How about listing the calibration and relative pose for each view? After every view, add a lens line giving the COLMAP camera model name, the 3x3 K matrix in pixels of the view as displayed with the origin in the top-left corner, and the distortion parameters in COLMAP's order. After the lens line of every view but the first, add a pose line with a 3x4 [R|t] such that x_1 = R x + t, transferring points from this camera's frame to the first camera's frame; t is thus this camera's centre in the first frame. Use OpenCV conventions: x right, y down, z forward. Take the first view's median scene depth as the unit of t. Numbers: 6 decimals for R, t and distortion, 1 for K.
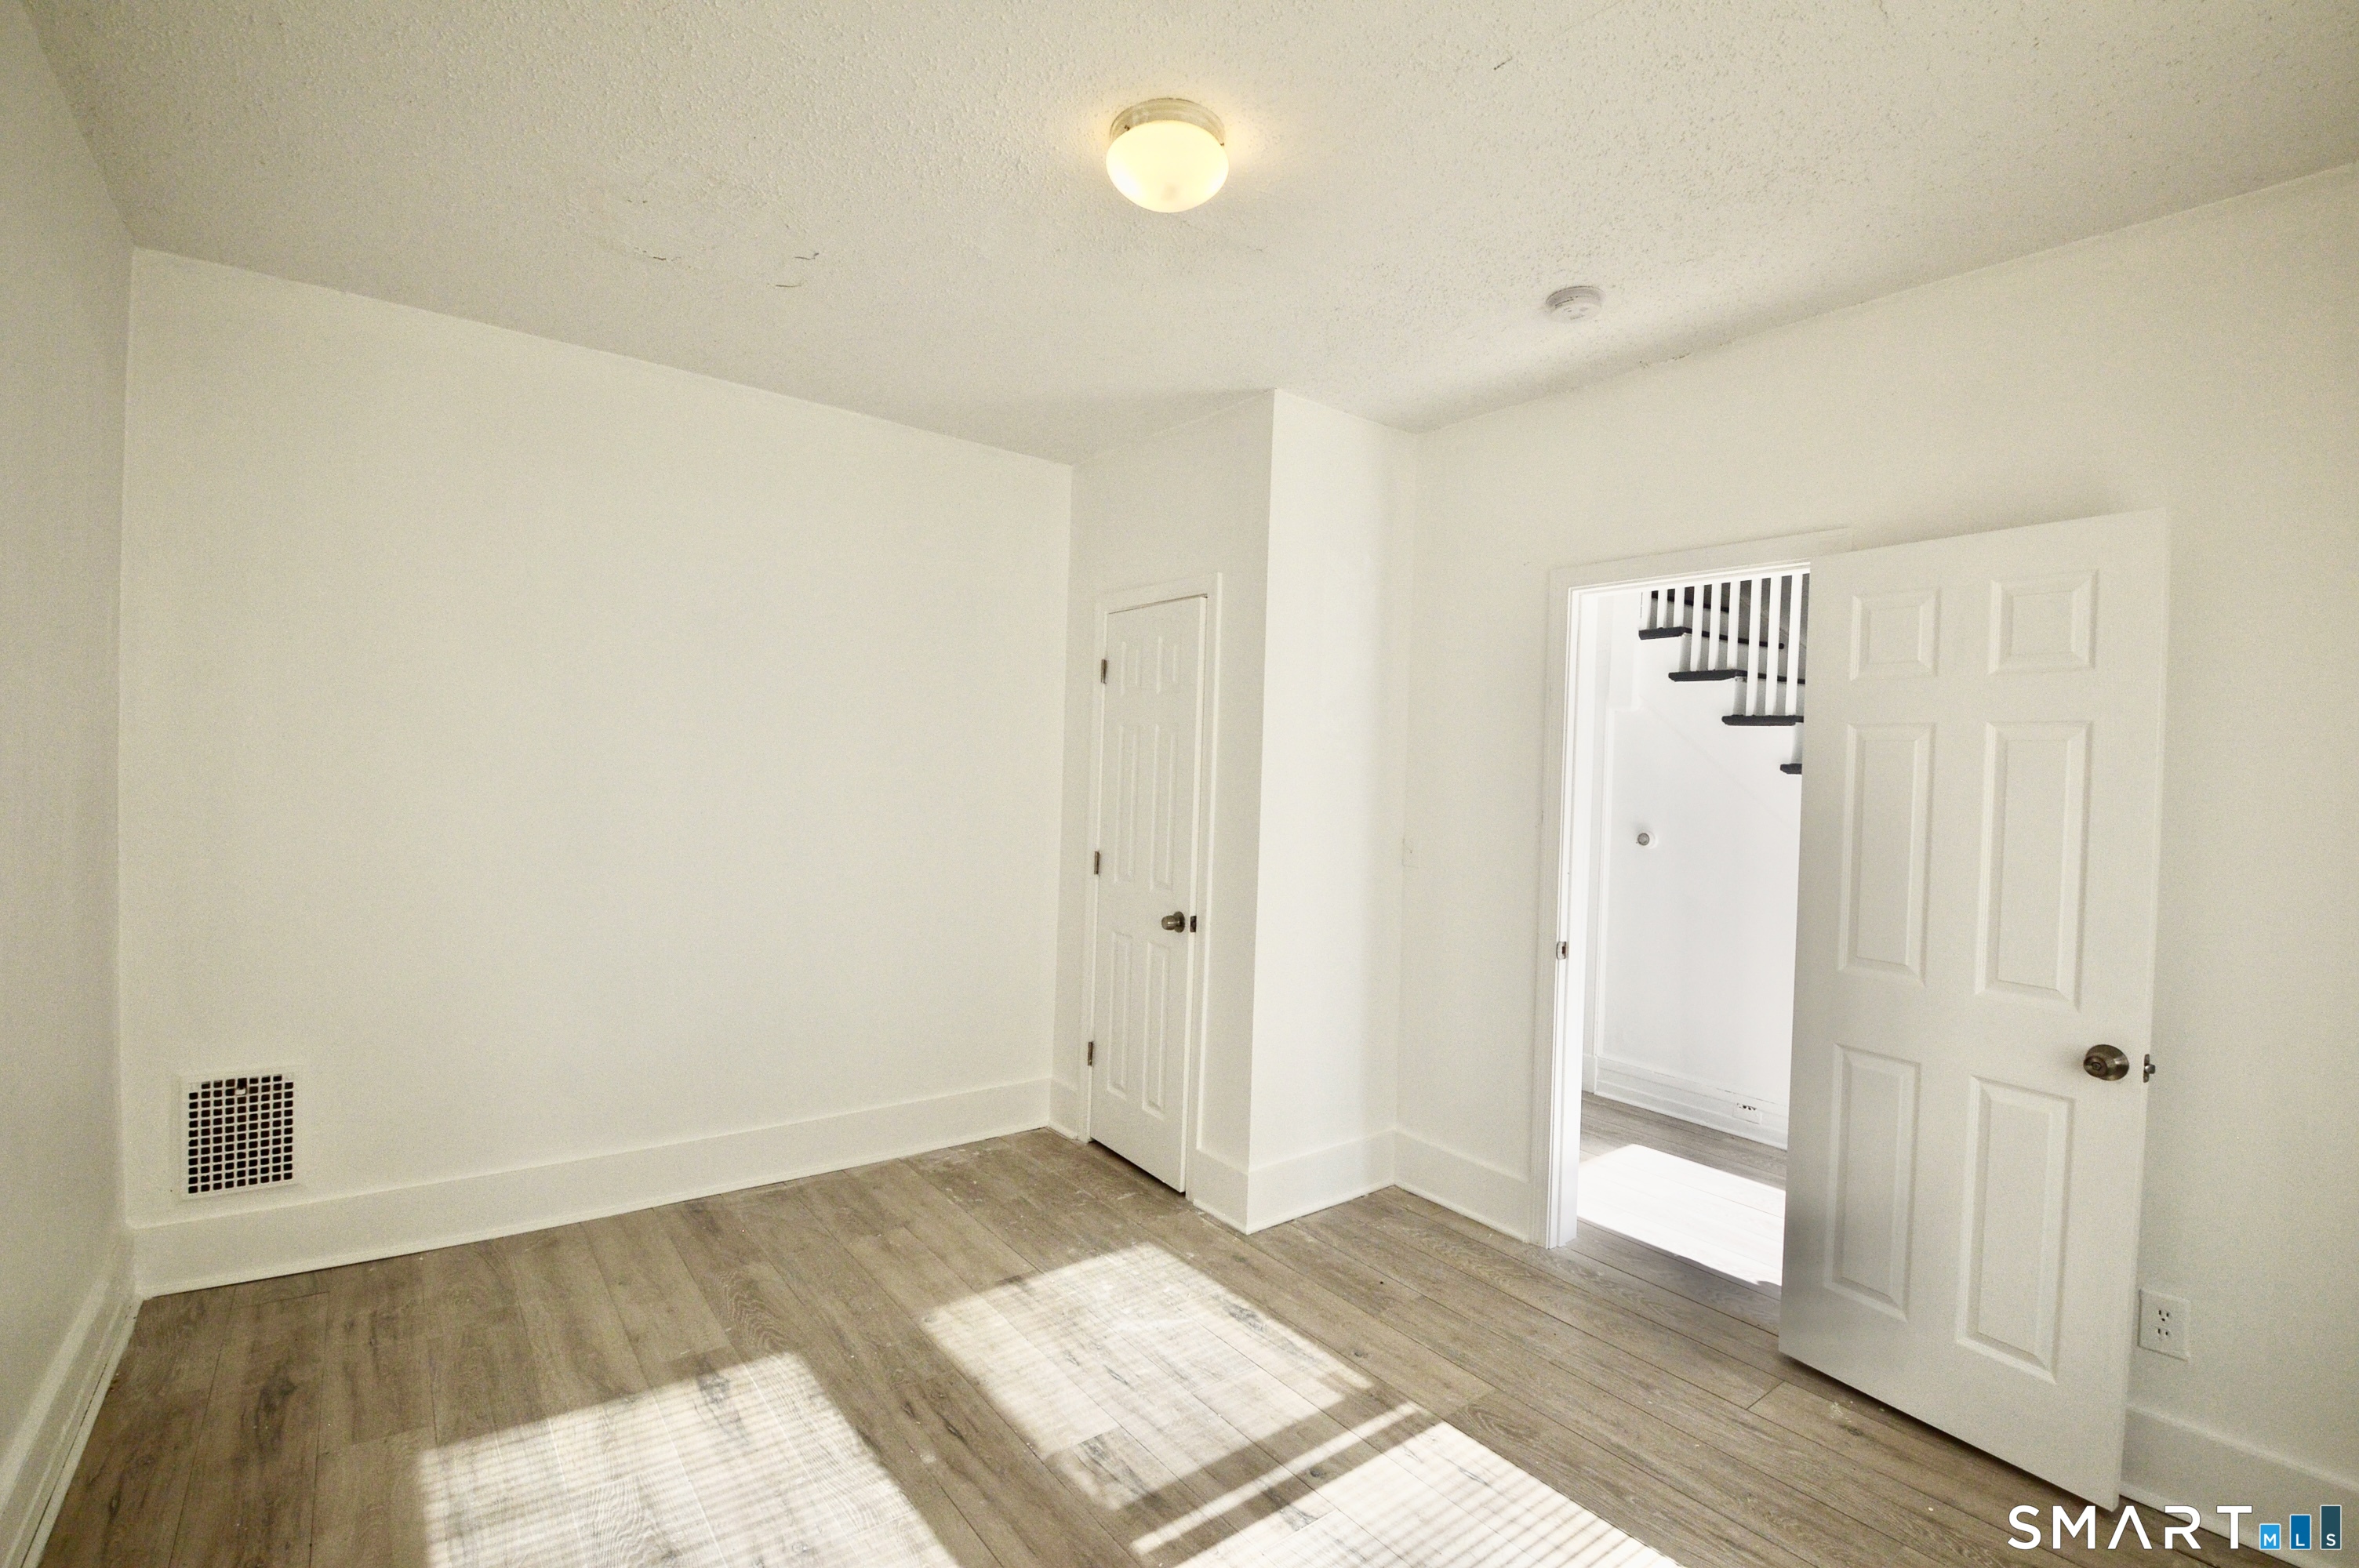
lens RADIAL K [[1060.2, 0, 1175.2], [0, 1060.2, 787.2], [0, 0, 1]] dist [-0.001499, -0.000444]
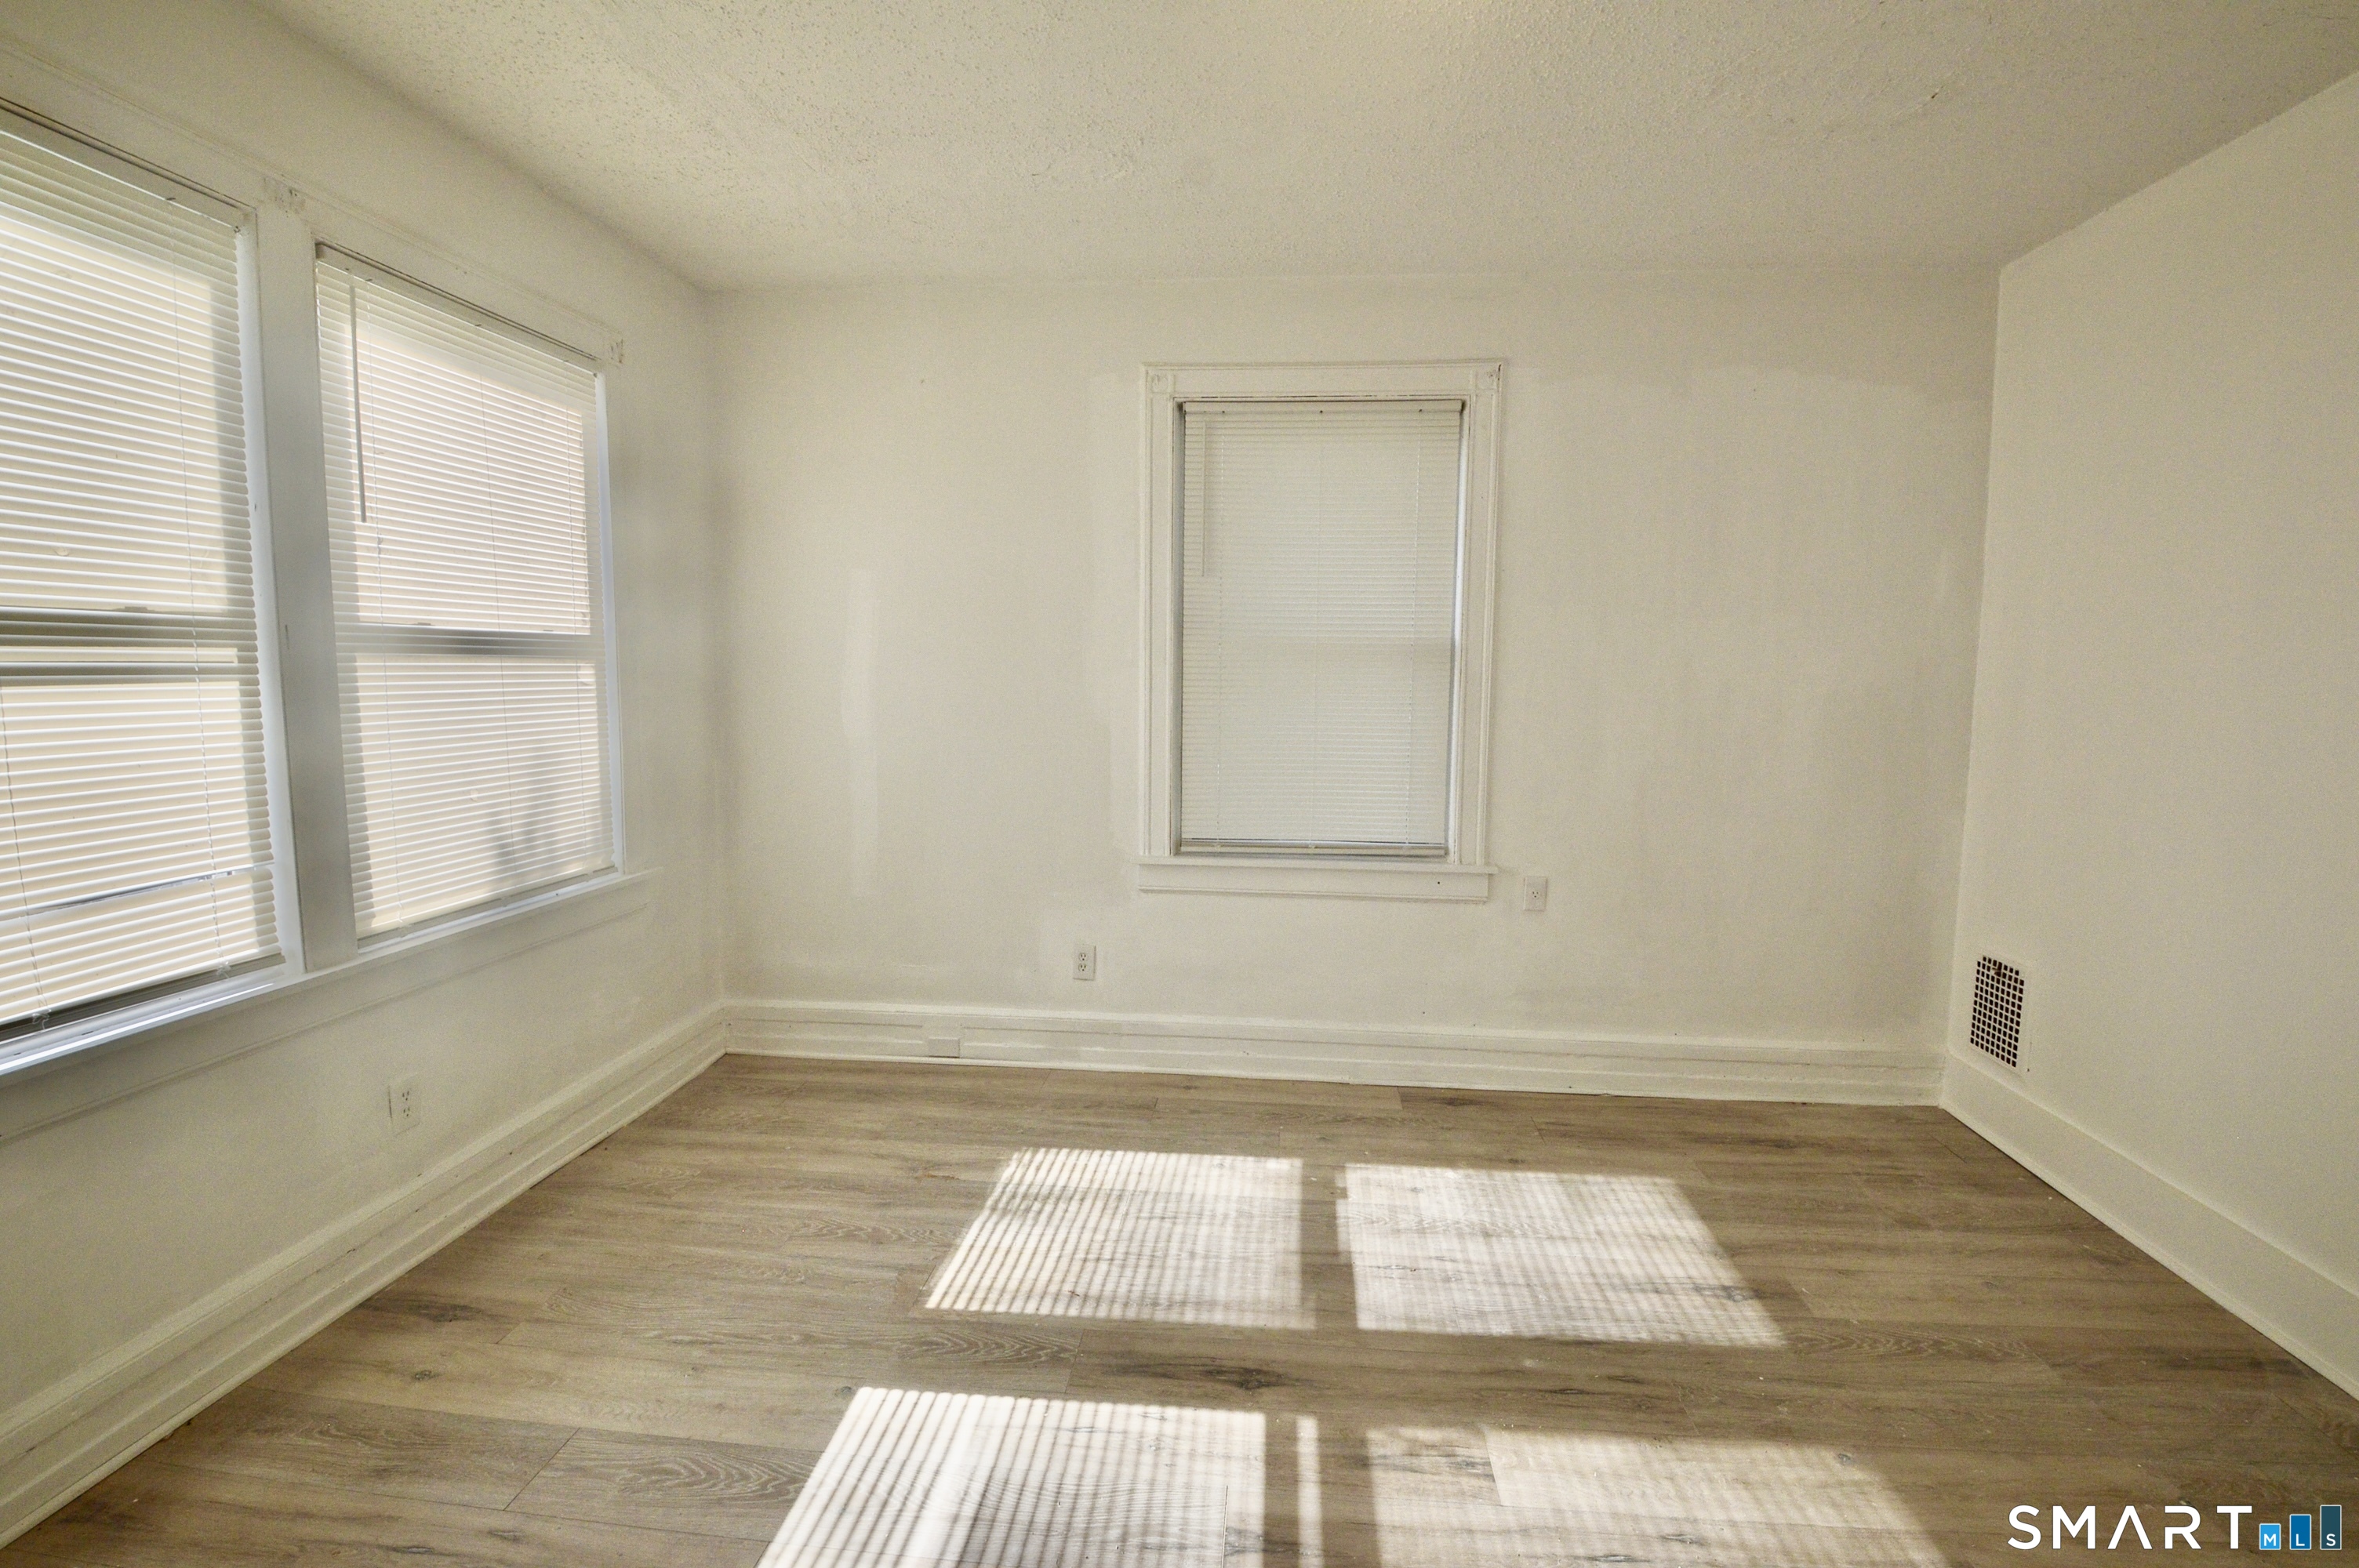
lens RADIAL K [[1060.2, 0, 1189.9], [0, 1060.2, 784.7], [0, 0, 1]] dist [-0.001499, -0.000444]
pose [[-0.671316, 0.032105, -0.740475, 0.631543], [-0.046722, 0.995241, 0.085510, 0.030995], [0.739697, 0.092001, -0.666621, 1.264463]]
